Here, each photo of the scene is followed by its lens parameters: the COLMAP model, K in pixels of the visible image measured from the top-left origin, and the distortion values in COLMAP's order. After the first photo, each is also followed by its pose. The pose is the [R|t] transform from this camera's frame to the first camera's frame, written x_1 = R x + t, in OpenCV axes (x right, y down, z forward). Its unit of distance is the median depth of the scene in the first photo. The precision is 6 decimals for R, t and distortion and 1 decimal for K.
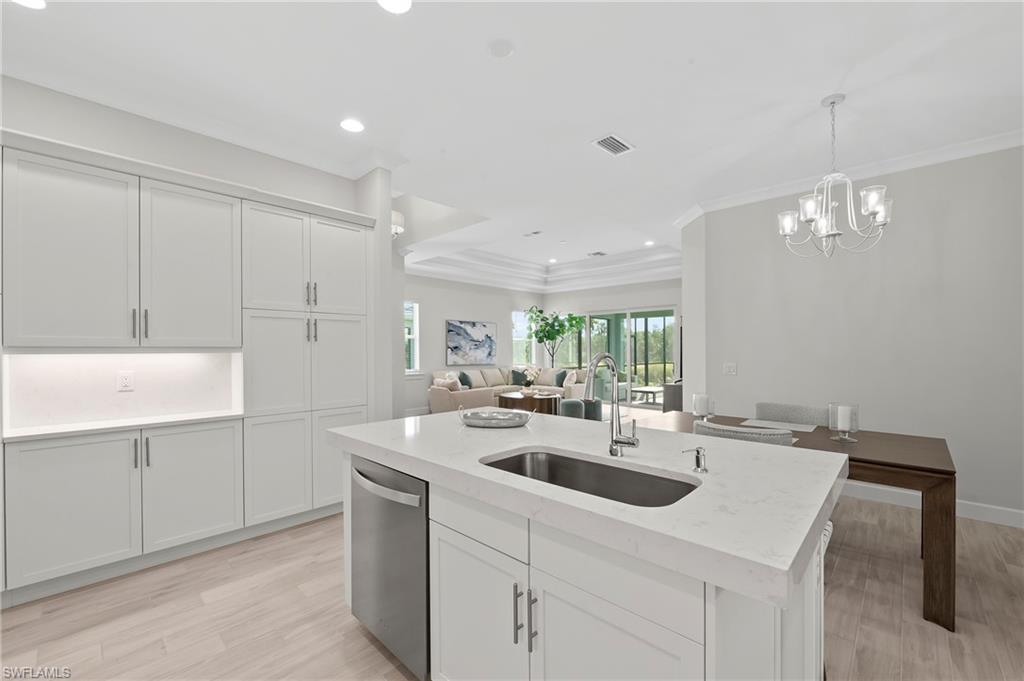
lens RADIAL K [[414.9, 0, 487.8], [0, 414.9, 348.9], [0, 0, 1]] dist [0.000238, 0.000031]
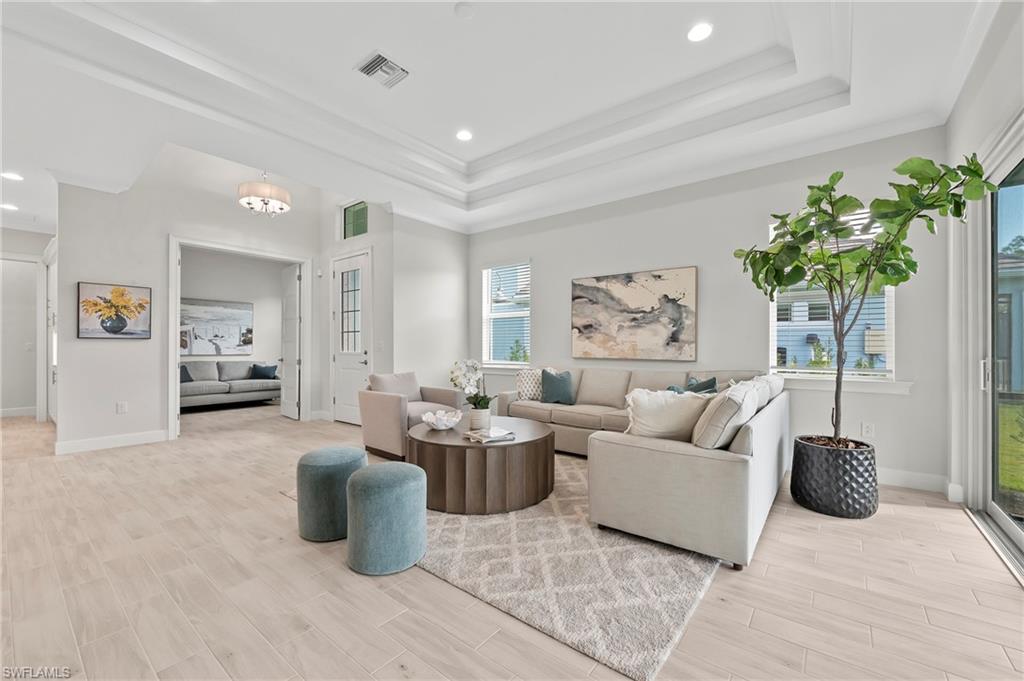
lens RADIAL K [[414.9, 0, 513.6], [0, 414.9, 346.6], [0, 0, 1]] dist [0.000238, 0.000031]
pose [[0.140042, 0.005628, -0.990130, 0.441988], [0.004741, 0.999969, 0.006355, 0.018911], [0.990134, -0.005584, 0.140011, 0.798856]]
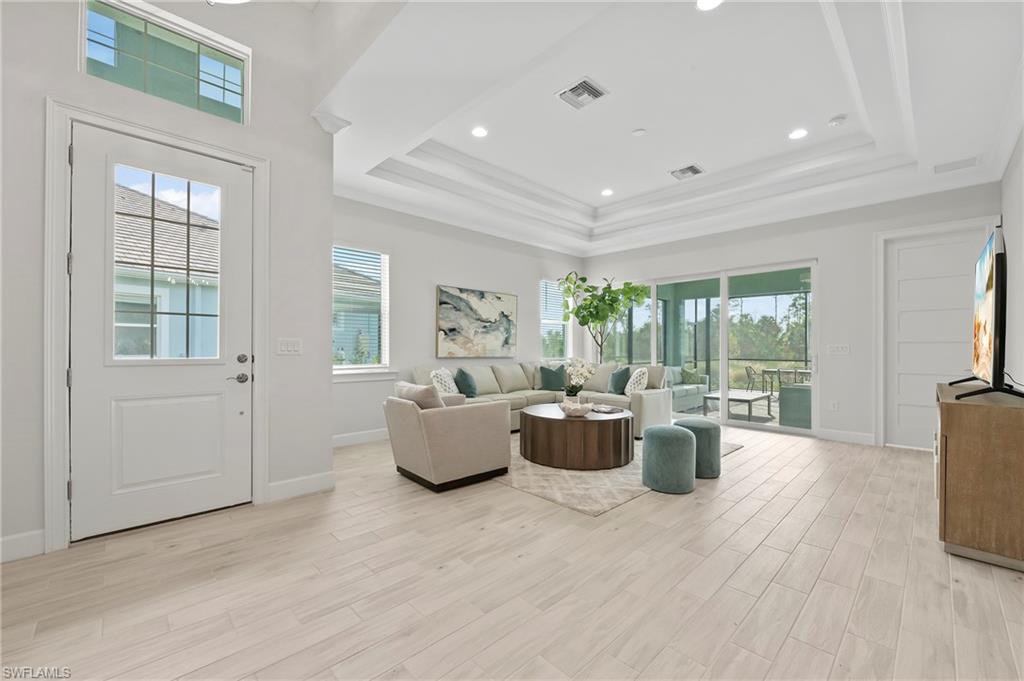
lens RADIAL K [[414.9, 0, 513.1], [0, 414.9, 345.9], [0, 0, 1]] dist [0.000238, 0.000031]
pose [[0.999845, 0.009371, 0.014918, 0.005997], [-0.009412, 0.999952, 0.002636, 0.018199], [-0.014892, -0.002776, 0.999885, 0.354450]]
